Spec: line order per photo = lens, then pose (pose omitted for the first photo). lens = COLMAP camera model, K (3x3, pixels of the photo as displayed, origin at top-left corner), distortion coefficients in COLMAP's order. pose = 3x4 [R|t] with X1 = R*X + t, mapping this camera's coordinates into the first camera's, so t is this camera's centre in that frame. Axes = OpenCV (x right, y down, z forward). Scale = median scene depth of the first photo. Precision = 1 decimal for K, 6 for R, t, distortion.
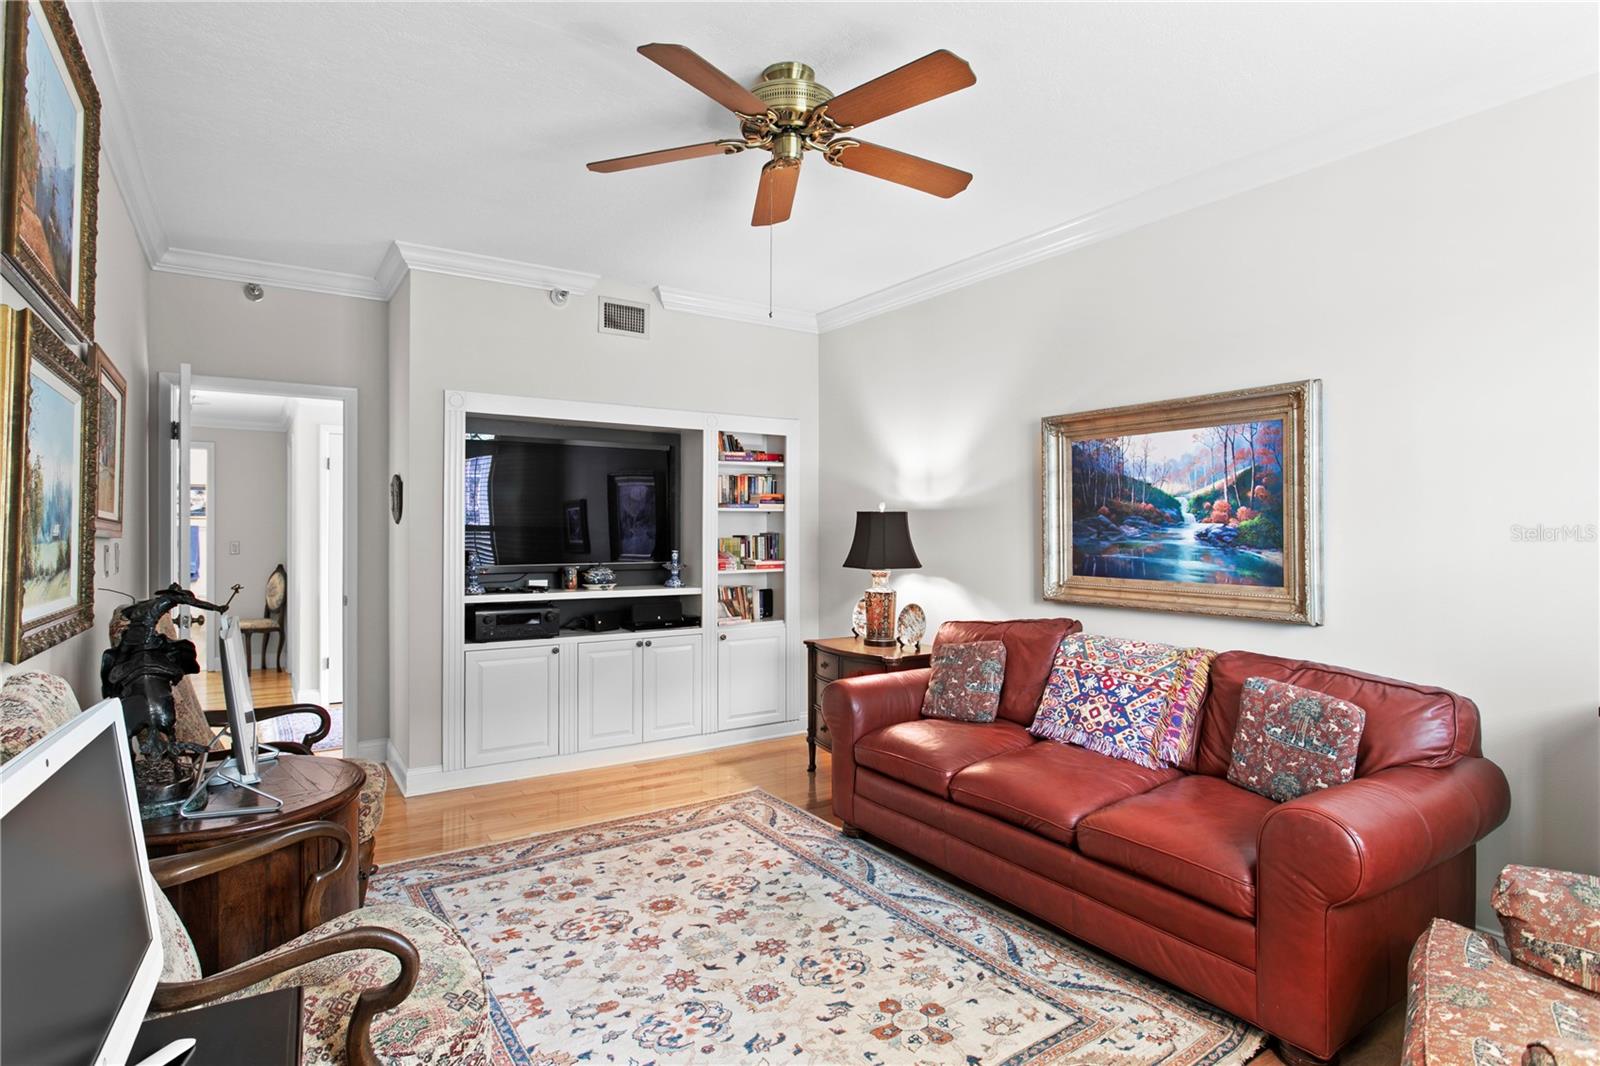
lens RADIAL K [[794.2, 0, 777.4], [0, 794.2, 529.2], [0, 0, 1]] dist [-0.001156, 0.000083]
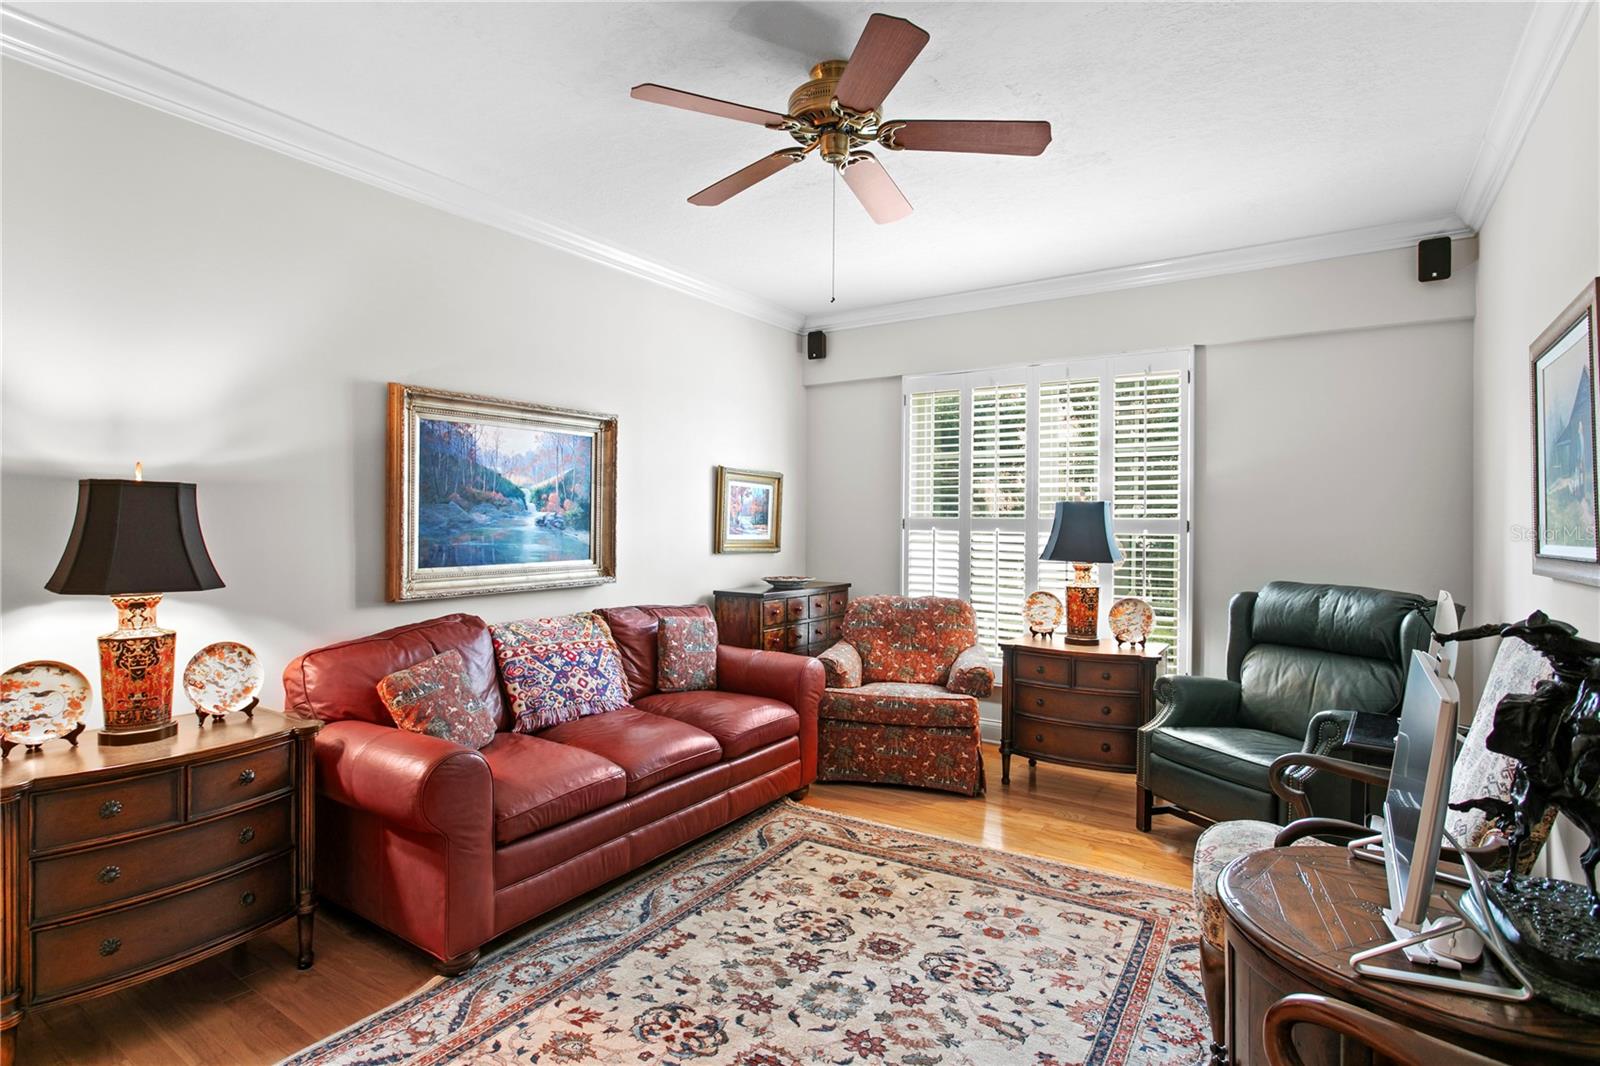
lens RADIAL K [[794.2, 0, 777.4], [0, 794.2, 529.2], [0, 0, 1]] dist [-0.001156, 0.000083]
pose [[-0.365727, -0.014009, 0.930617, -0.721955], [-0.003833, 0.999901, 0.013546, 0.001017], [-0.930714, 0.001387, -0.365745, 1.147857]]
